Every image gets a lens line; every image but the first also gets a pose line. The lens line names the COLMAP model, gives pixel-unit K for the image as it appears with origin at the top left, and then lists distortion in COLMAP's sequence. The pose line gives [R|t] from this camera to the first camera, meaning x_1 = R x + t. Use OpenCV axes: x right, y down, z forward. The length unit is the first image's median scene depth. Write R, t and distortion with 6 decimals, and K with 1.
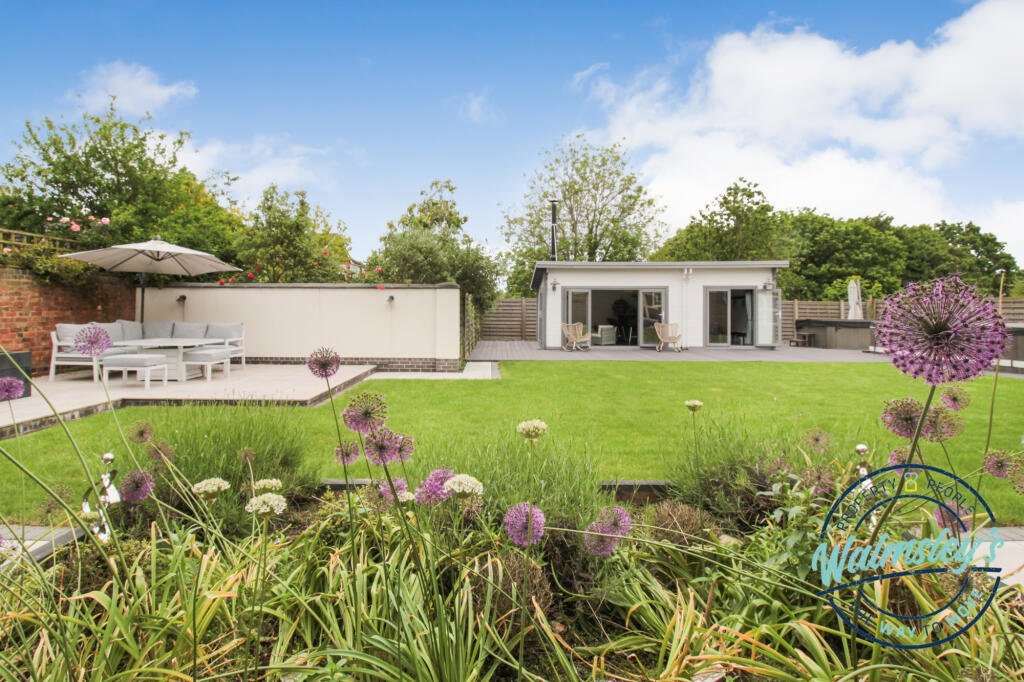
lens RADIAL K [[534.1, 0, 495.4], [0, 534.1, 307.4], [0, 0, 1]] dist [-0.014485, -0.001438]
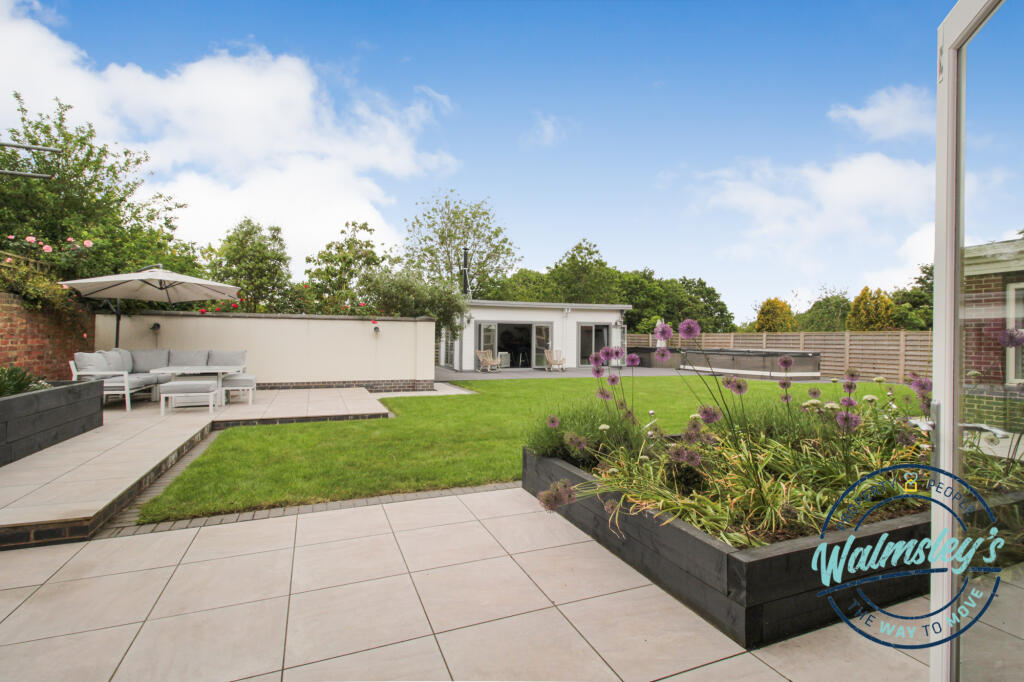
lens RADIAL K [[479.7, 0, 512.0], [0, 479.7, 341.0], [0, 0, 1]] dist [0.005659, 0.000103]
pose [[0.928139, 0.002799, 0.372223, -0.202538], [-0.005981, 0.999955, 0.007394, -0.000361], [-0.372186, -0.009088, 0.928114, -0.049457]]
